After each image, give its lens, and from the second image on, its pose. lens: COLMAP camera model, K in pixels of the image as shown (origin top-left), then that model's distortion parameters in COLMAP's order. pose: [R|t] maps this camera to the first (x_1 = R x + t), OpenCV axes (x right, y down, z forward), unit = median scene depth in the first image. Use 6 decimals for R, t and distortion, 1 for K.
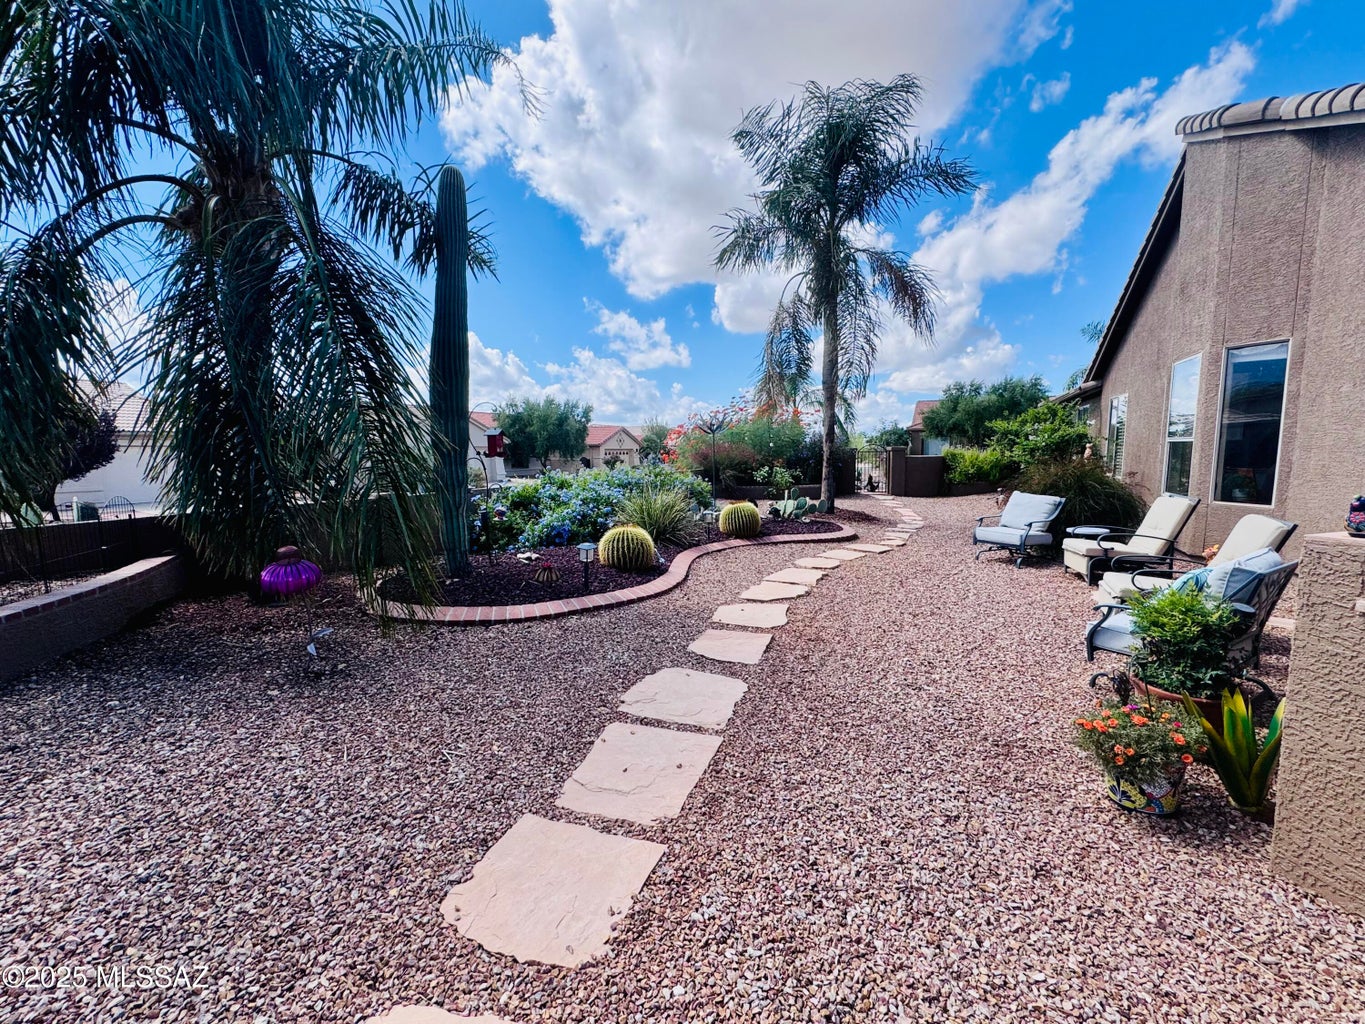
lens RADIAL K [[588.0, 0, 683.3], [0, 588.0, 516.8], [0, 0, 1]] dist [0.006289, -0.000083]
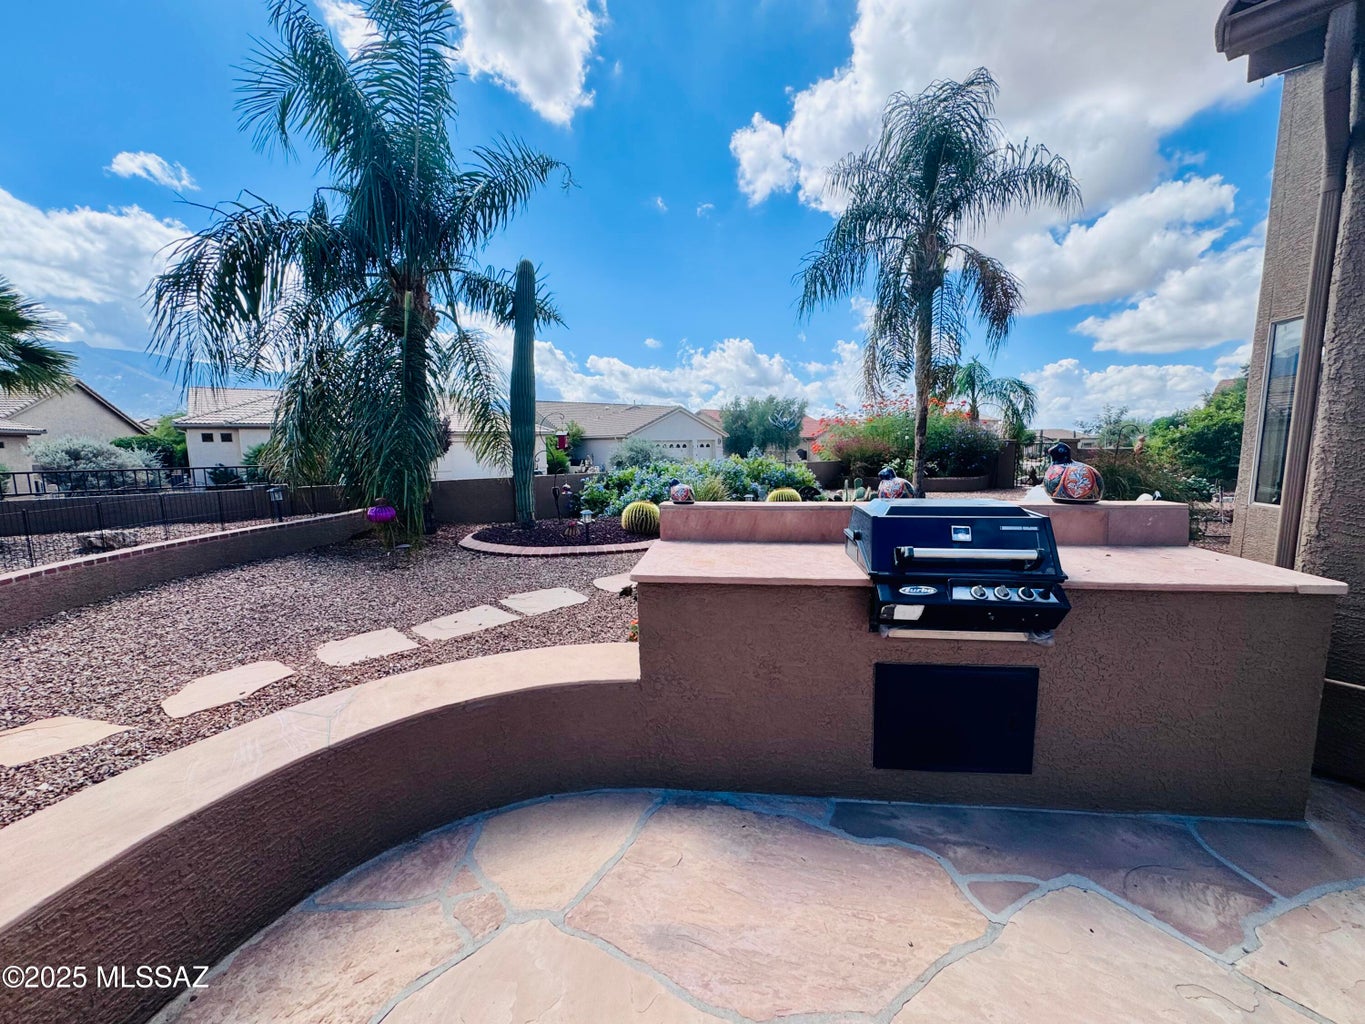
lens RADIAL K [[561.5, 0, 681.1], [0, 561.5, 509.3], [0, 0, 1]] dist [0.012496, -0.000232]
pose [[0.899304, 0.048217, -0.434658, 0.672517], [-0.045848, 0.998821, 0.015942, 0.011702], [0.434914, 0.005592, 0.900454, -0.143324]]
